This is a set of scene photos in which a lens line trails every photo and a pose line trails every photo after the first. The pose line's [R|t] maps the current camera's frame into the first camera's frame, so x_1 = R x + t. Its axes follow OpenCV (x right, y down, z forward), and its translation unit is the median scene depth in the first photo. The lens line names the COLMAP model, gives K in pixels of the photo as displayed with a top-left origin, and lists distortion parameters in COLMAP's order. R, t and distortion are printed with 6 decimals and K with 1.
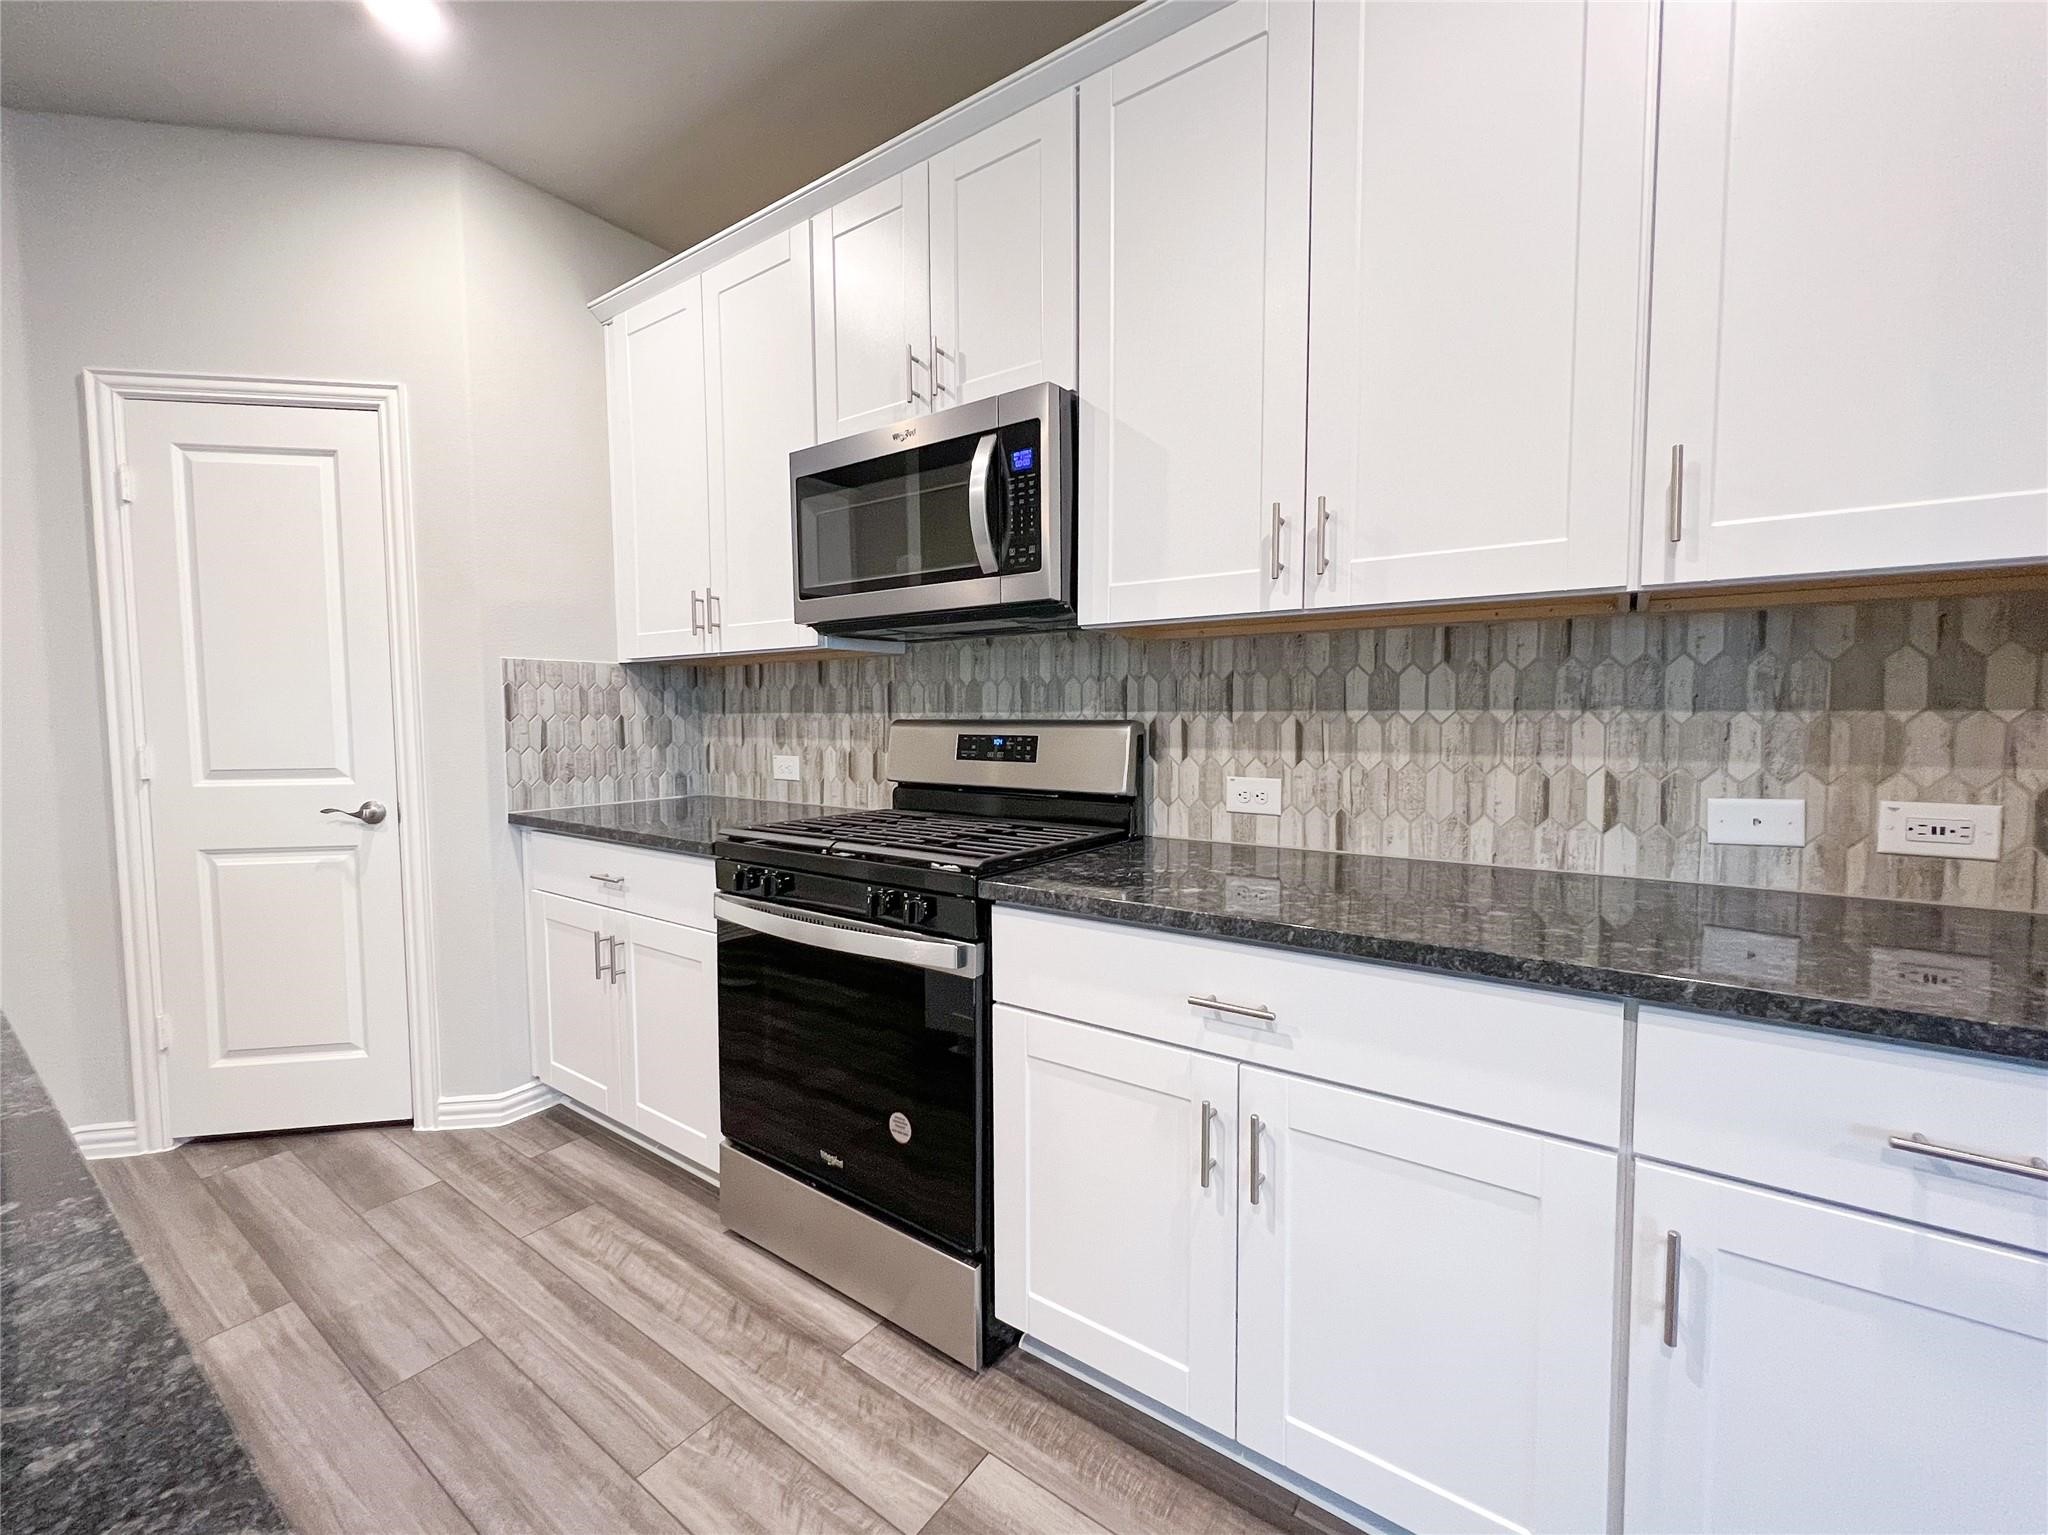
lens RADIAL K [[826.7, 0, 1023.1], [0, 826.7, 764.7], [0, 0, 1]] dist [-0.003742, 0.000976]
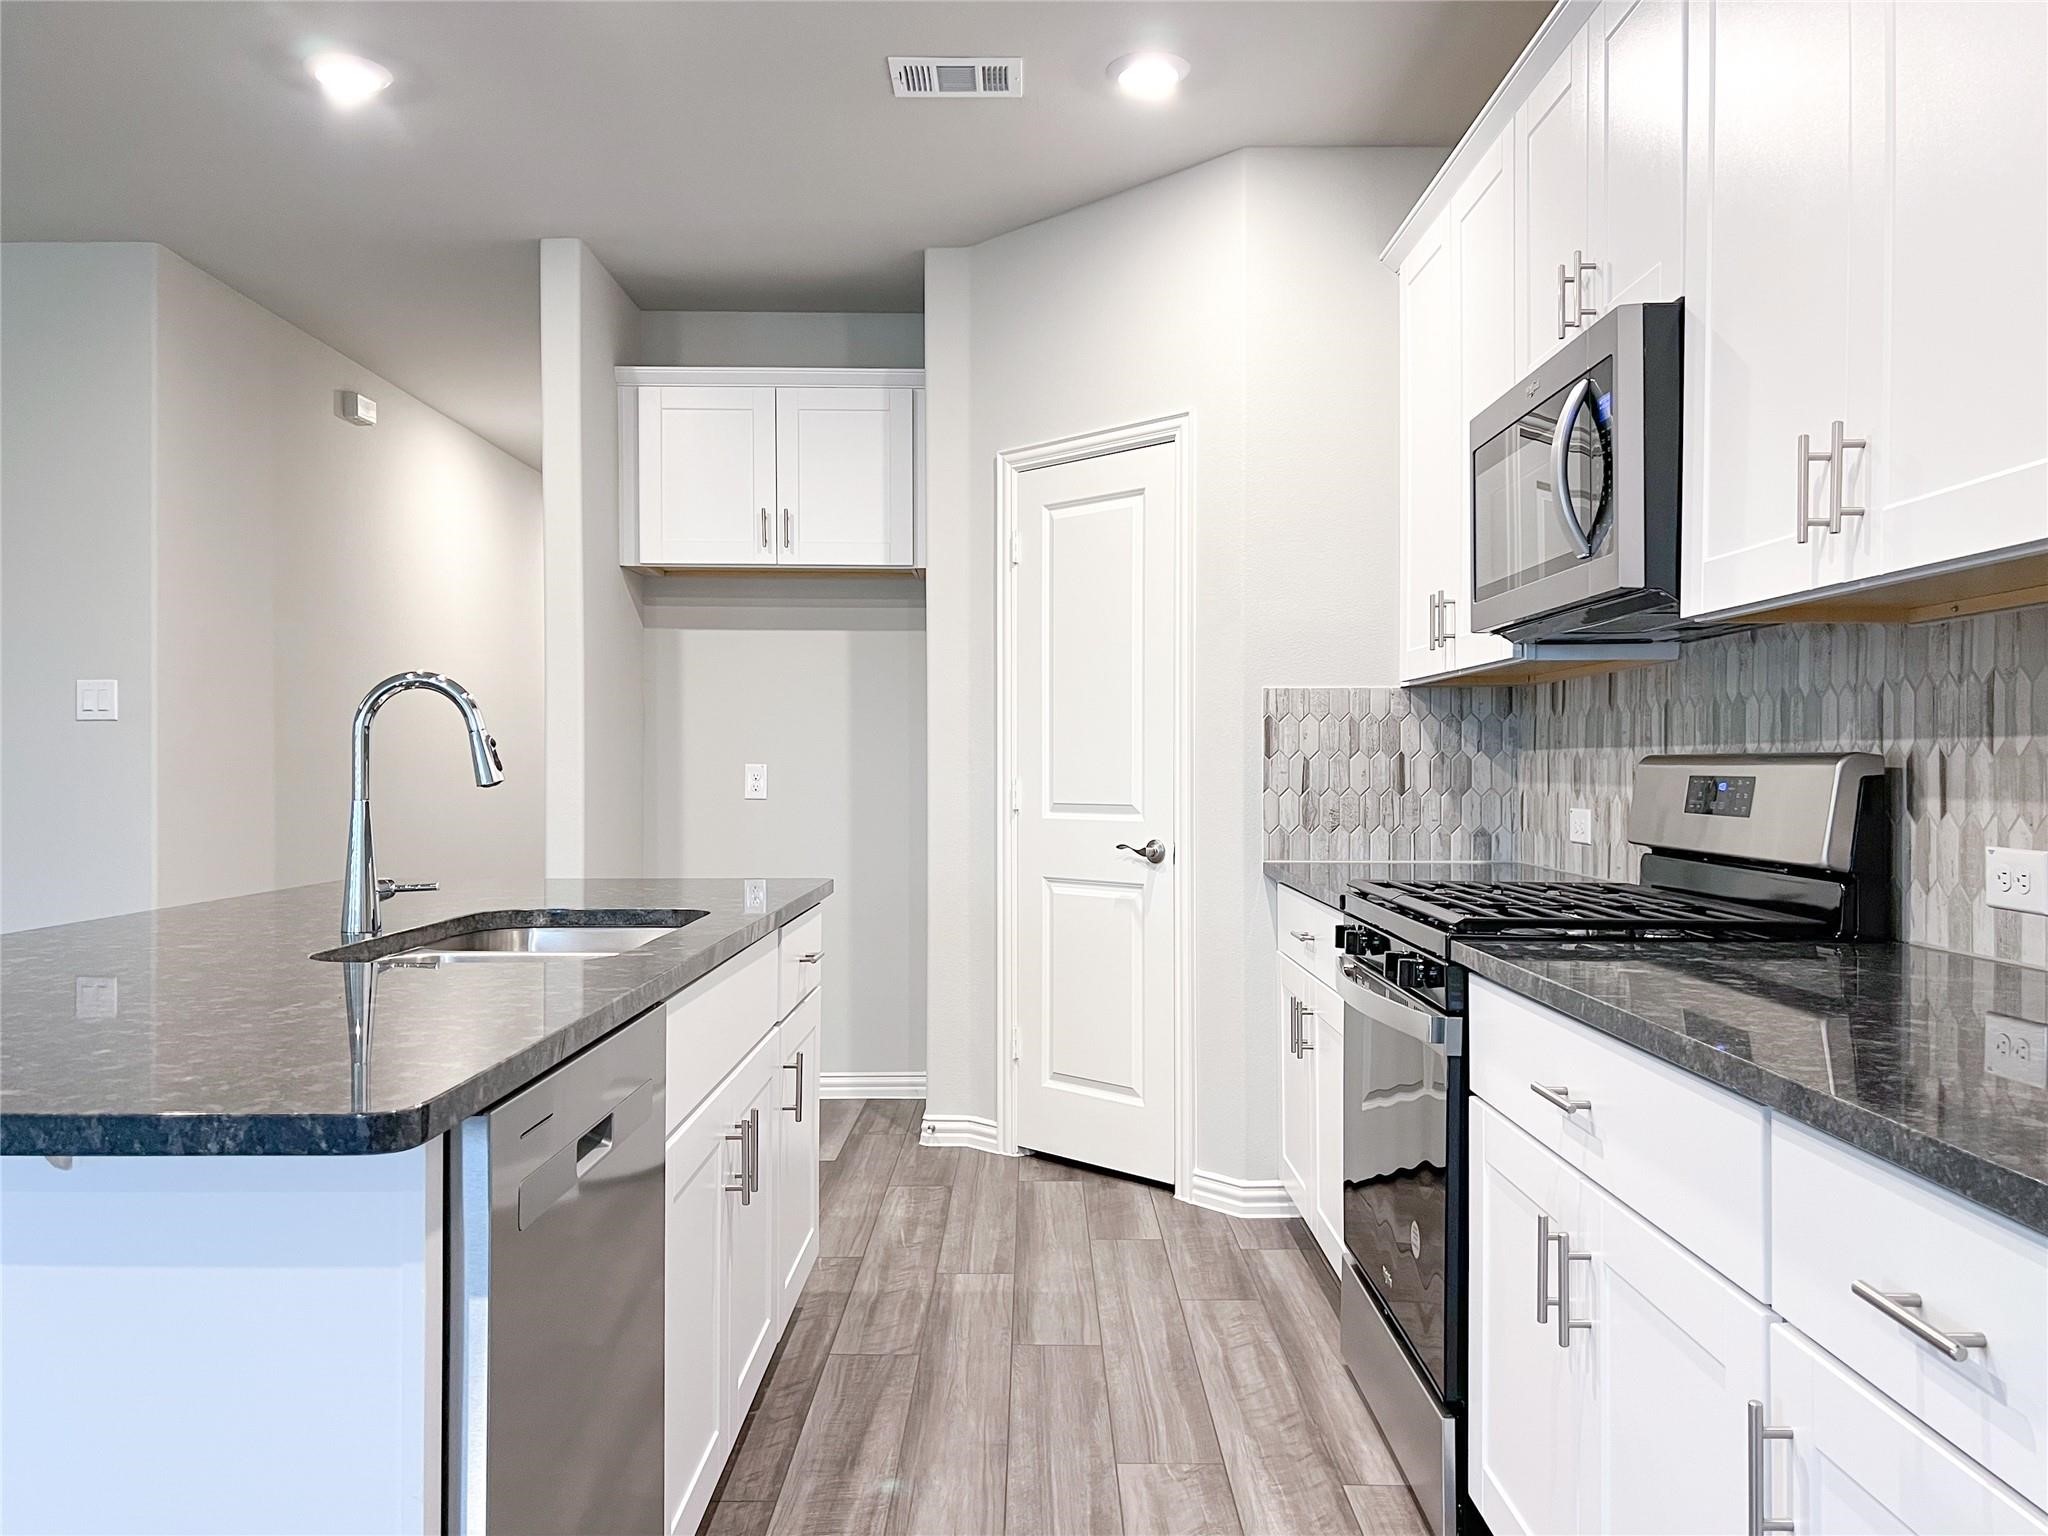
lens RADIAL K [[1544.2, 0, 1029.8], [0, 1544.2, 768.4], [0, 0, 1]] dist [0.060898, -0.073115]
pose [[0.572589, 0.005472, -0.819824, 0.765576], [-0.051901, 0.998214, -0.029586, 0.026940], [0.818198, 0.059490, 0.571850, -0.203520]]
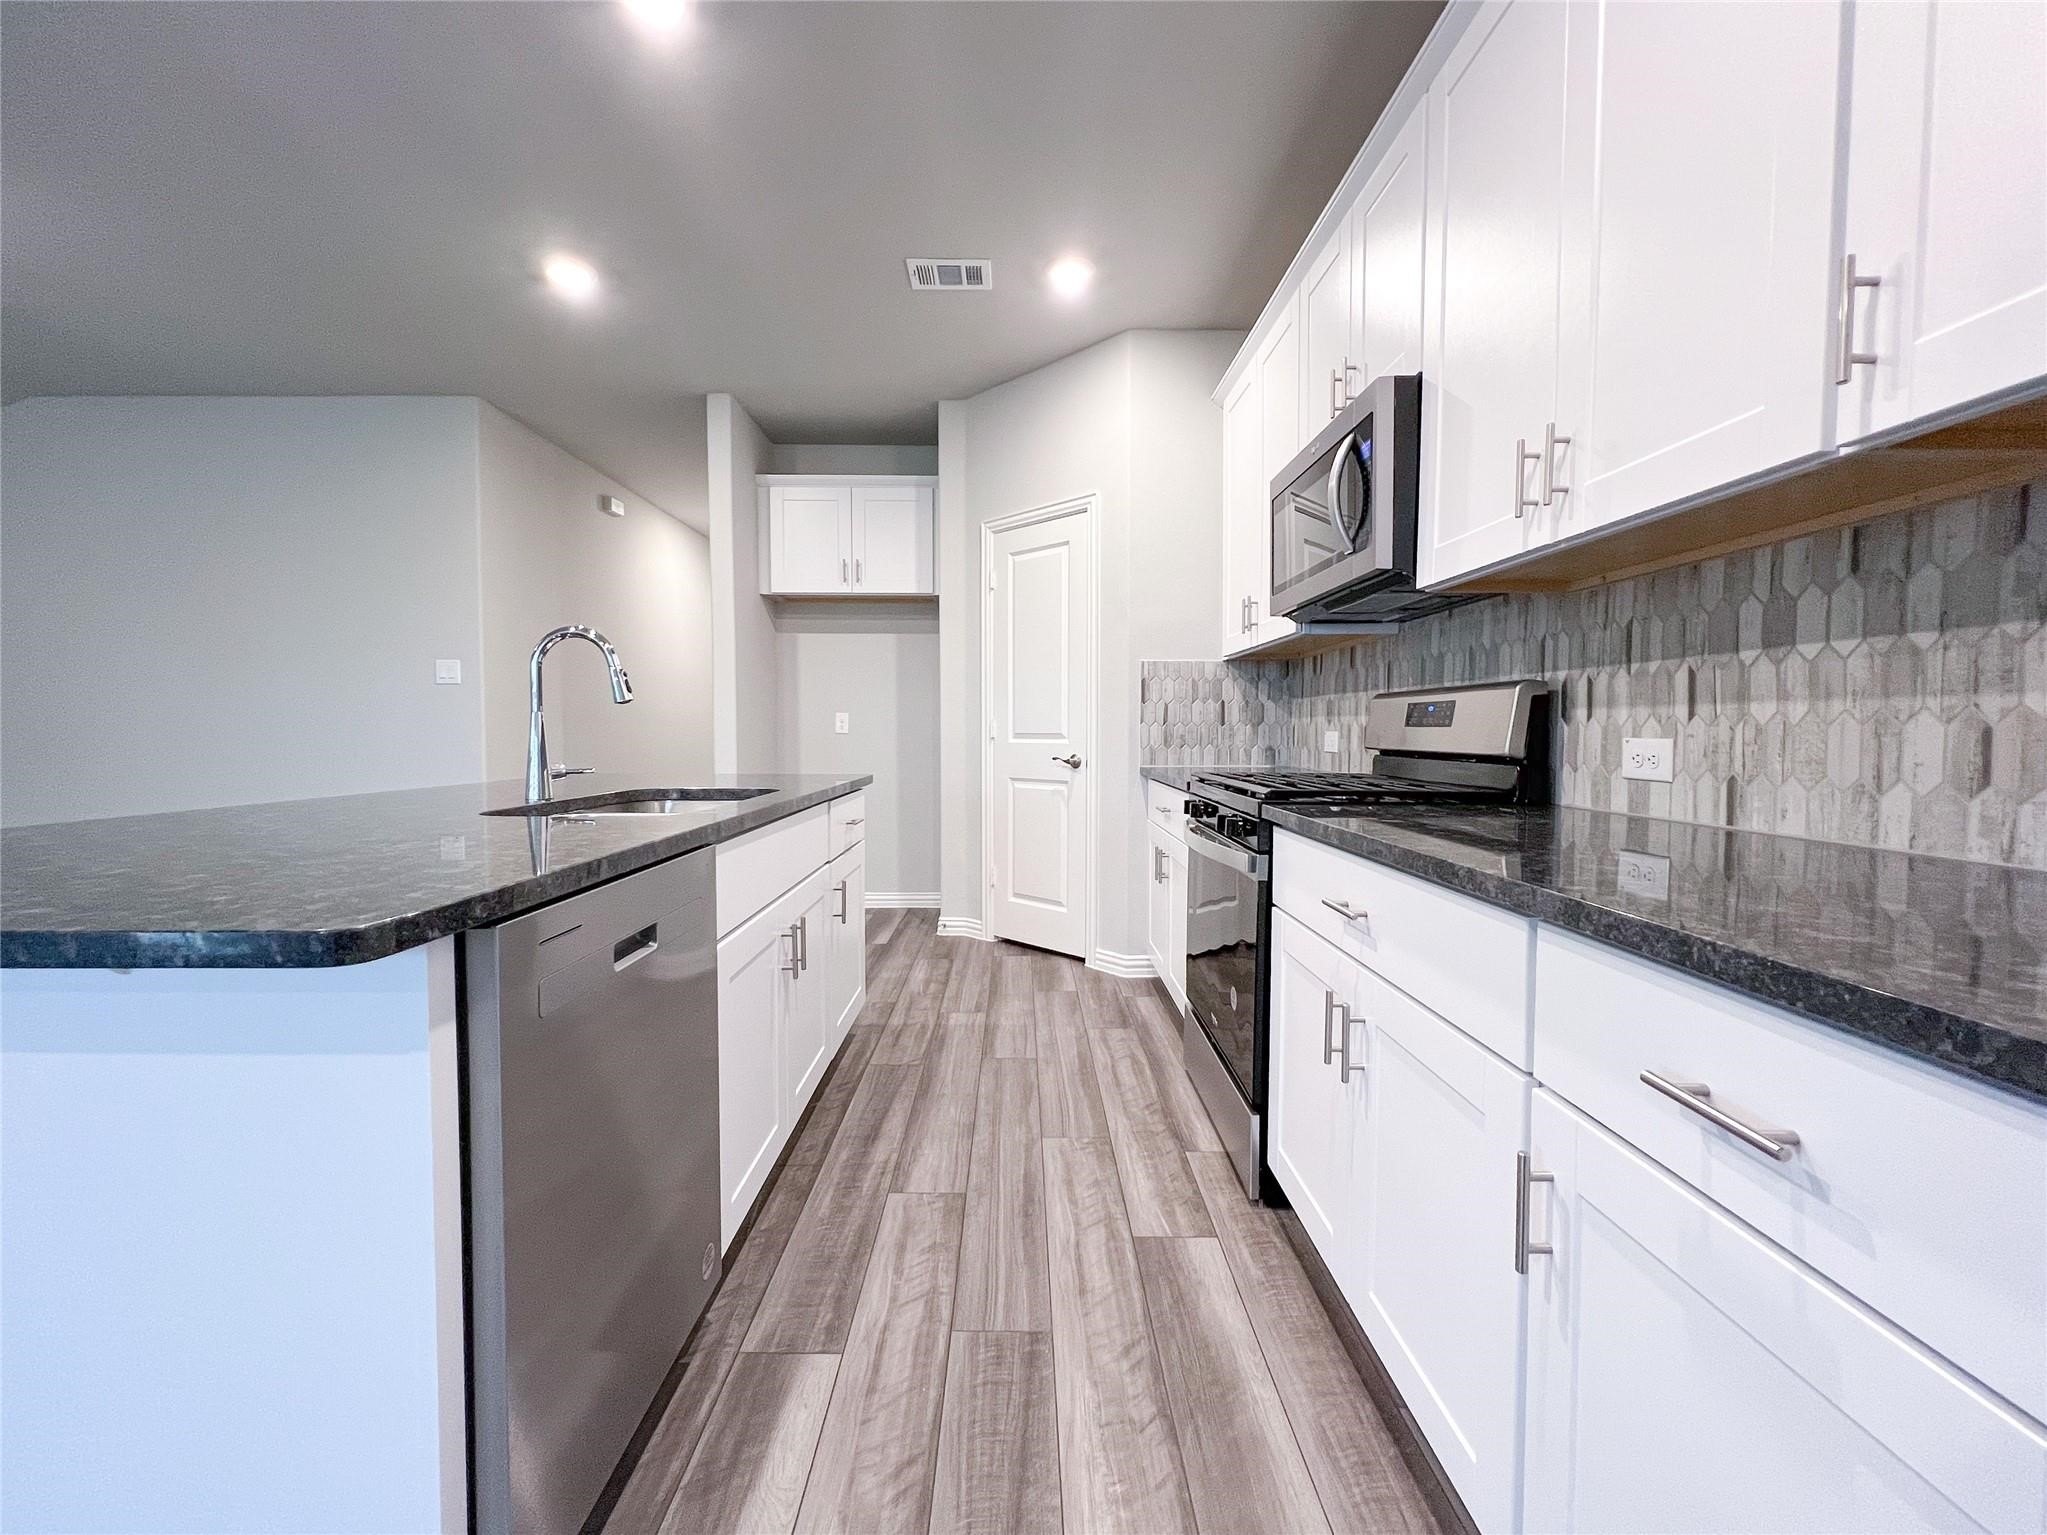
lens RADIAL K [[826.2, 0, 1028.3], [0, 826.2, 764.5], [0, 0, 1]] dist [-0.003742, 0.000976]
pose [[0.584259, 0.039083, -0.810626, 0.583010], [-0.052316, 0.998576, 0.010438, 0.065542], [0.809879, 0.036310, 0.585472, -0.022606]]
